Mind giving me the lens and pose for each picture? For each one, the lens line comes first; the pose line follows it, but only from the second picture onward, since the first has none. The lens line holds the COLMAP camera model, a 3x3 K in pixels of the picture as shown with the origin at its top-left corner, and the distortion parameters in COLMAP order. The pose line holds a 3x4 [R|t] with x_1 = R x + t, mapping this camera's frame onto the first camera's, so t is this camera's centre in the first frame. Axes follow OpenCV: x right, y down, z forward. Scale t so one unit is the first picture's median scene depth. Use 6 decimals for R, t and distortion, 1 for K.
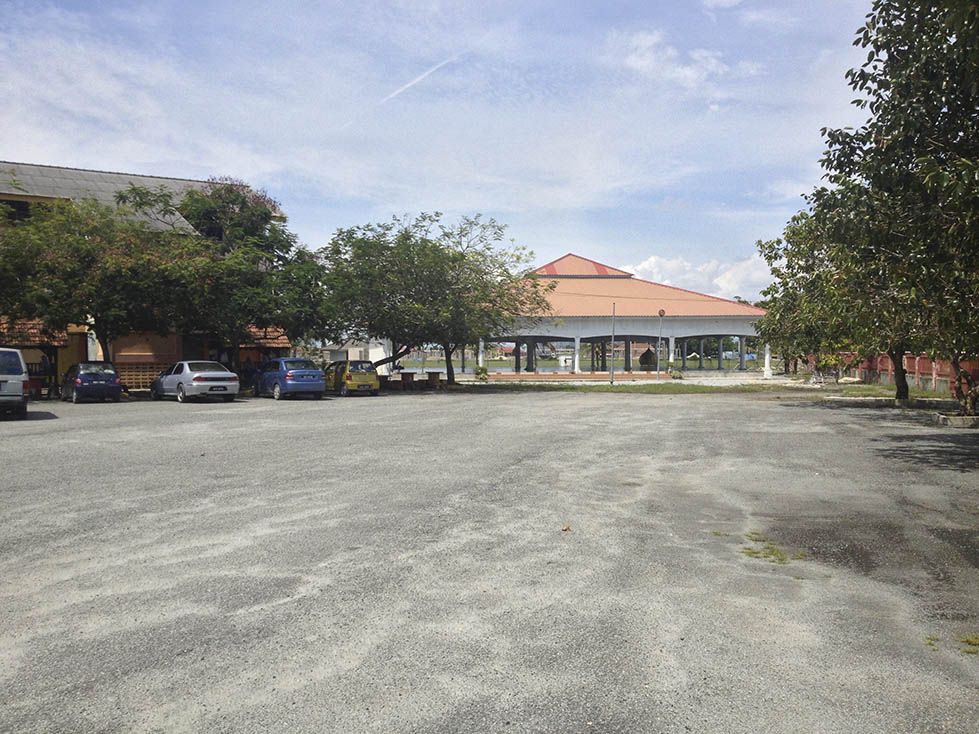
lens RADIAL K [[919.4, 0, 492.3], [0, 919.4, 387.7], [0, 0, 1]] dist [-0.006930, -0.031055]
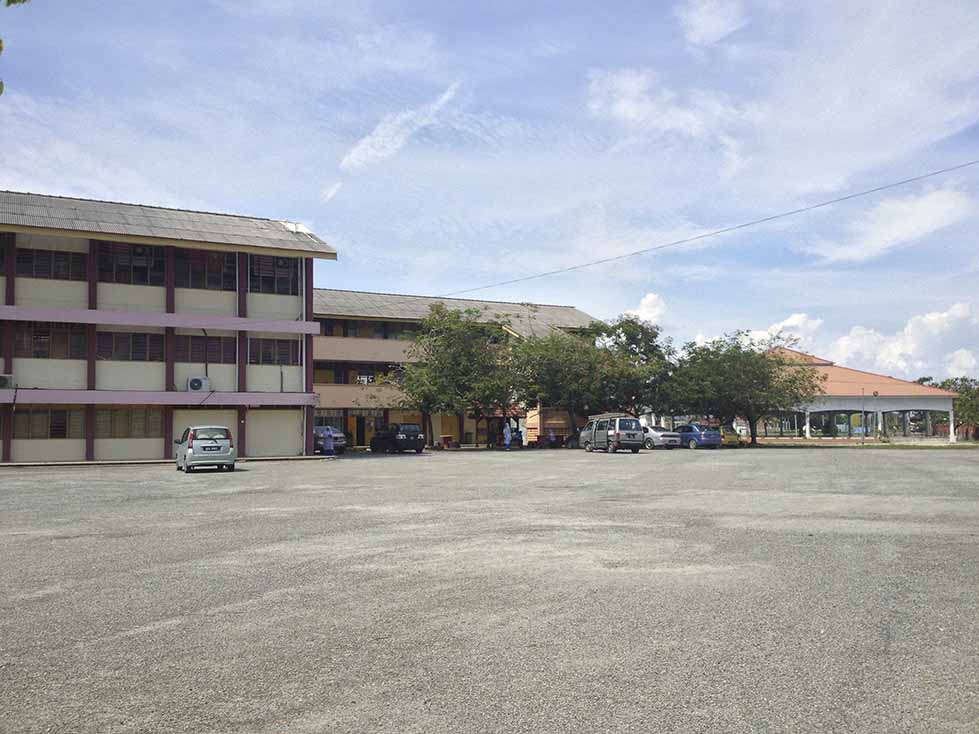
lens RADIAL K [[919.4, 0, 492.3], [0, 919.4, 387.7], [0, 0, 1]] dist [-0.006930, -0.031055]
pose [[0.995173, -0.002747, -0.098100, -0.325698], [-0.005113, 0.996799, -0.079783, 0.027819], [0.098005, 0.079899, 0.991973, -0.528686]]
